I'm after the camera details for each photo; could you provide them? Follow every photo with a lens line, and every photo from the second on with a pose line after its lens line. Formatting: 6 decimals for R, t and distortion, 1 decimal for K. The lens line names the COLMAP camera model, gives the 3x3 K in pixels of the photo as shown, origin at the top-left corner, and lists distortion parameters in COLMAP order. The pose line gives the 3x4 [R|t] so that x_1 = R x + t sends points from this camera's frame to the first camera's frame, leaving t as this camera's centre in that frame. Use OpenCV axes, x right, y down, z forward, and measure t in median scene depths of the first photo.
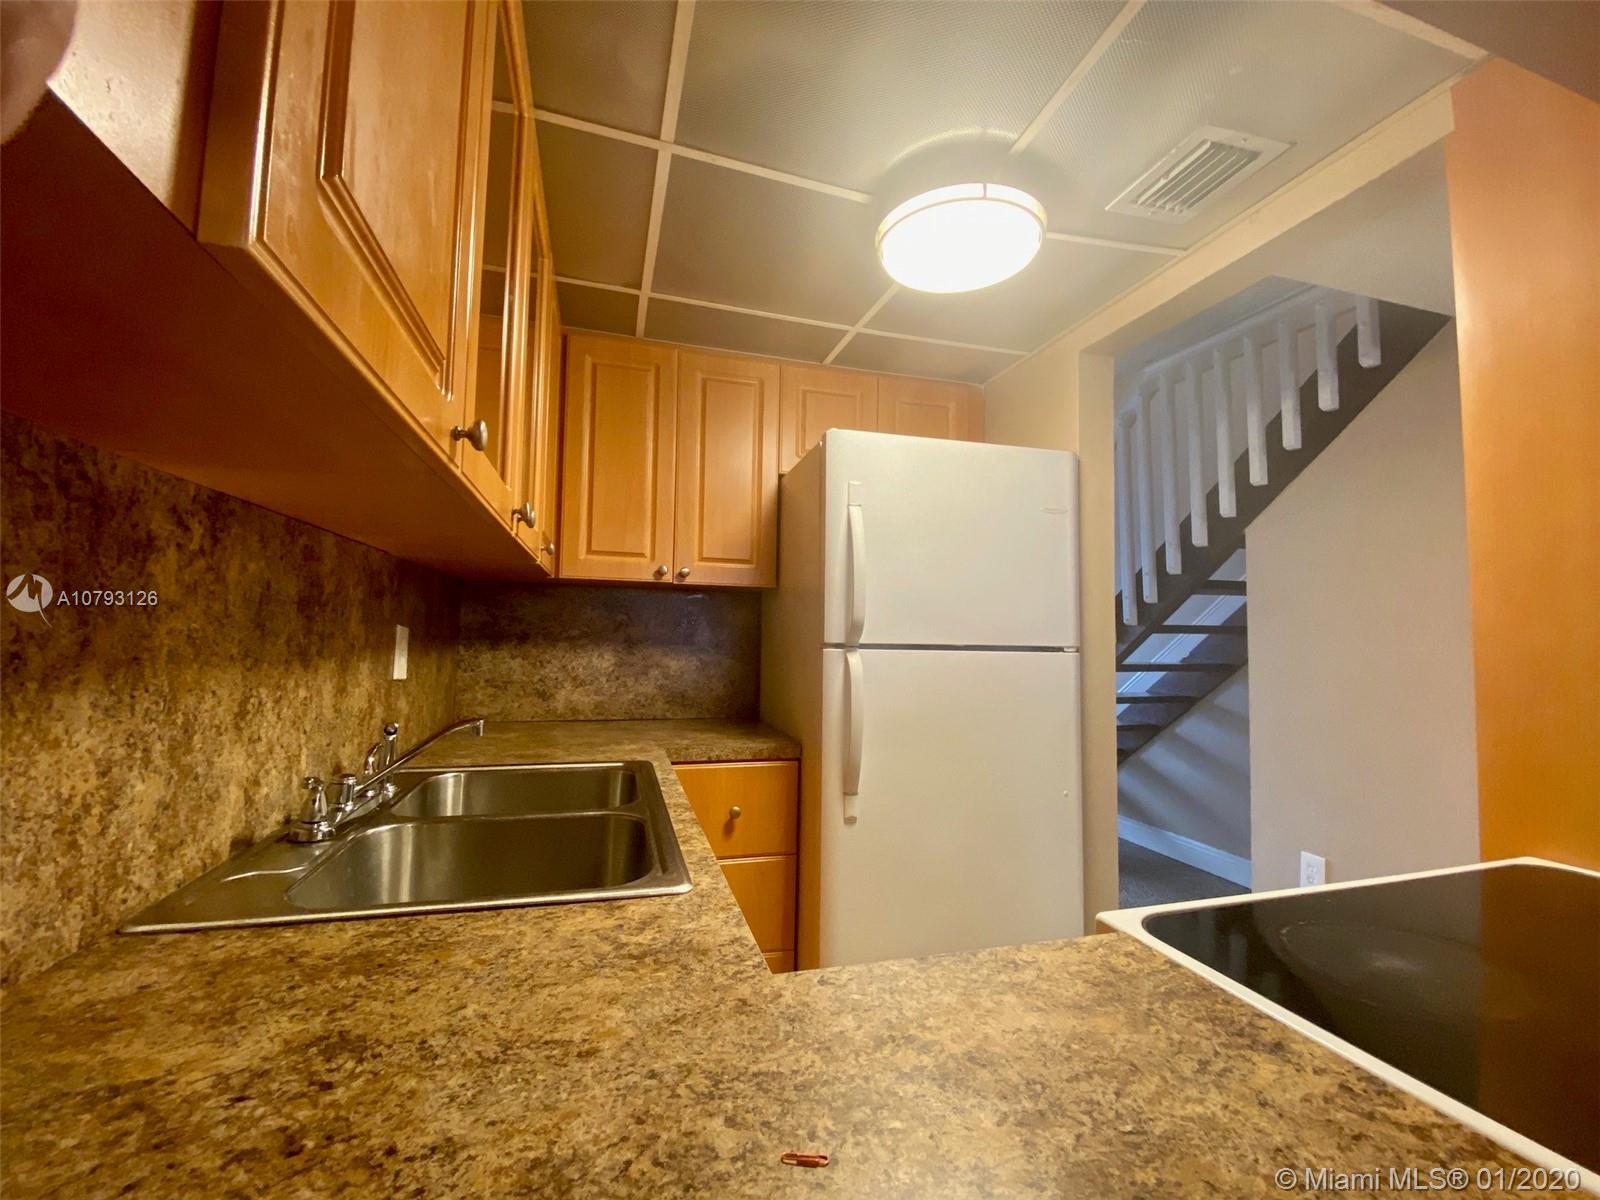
lens RADIAL K [[688.0, 0, 800.0], [0, 688.0, 600.0], [0, 0, 1]] dist [0.000134, -0.000018]
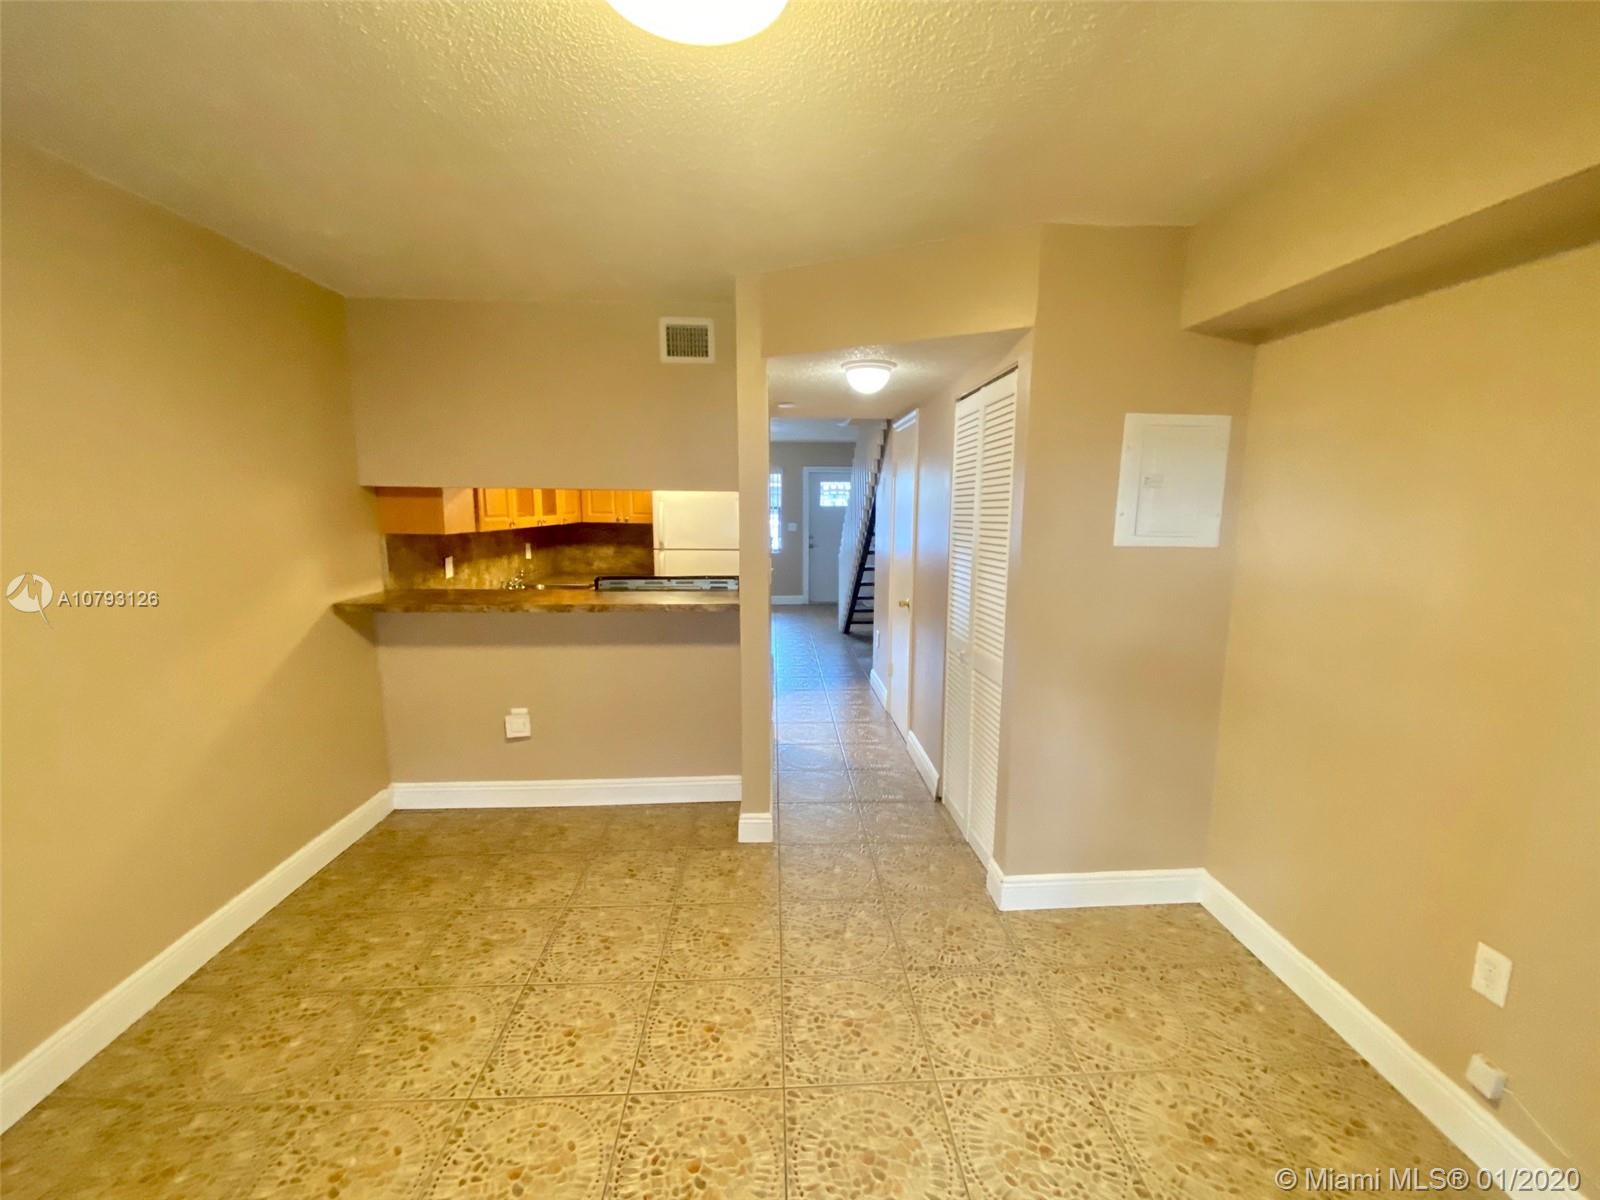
lens RADIAL K [[653.0, 0, 800.0], [0, 653.0, 600.0], [0, 0, 1]] dist [0.021640, -0.019619]
pose [[0.967672, 0.028742, -0.250569, 1.630580], [0.020696, 0.981086, 0.192464, -0.298983], [0.251361, -0.191428, 0.948774, -1.888974]]
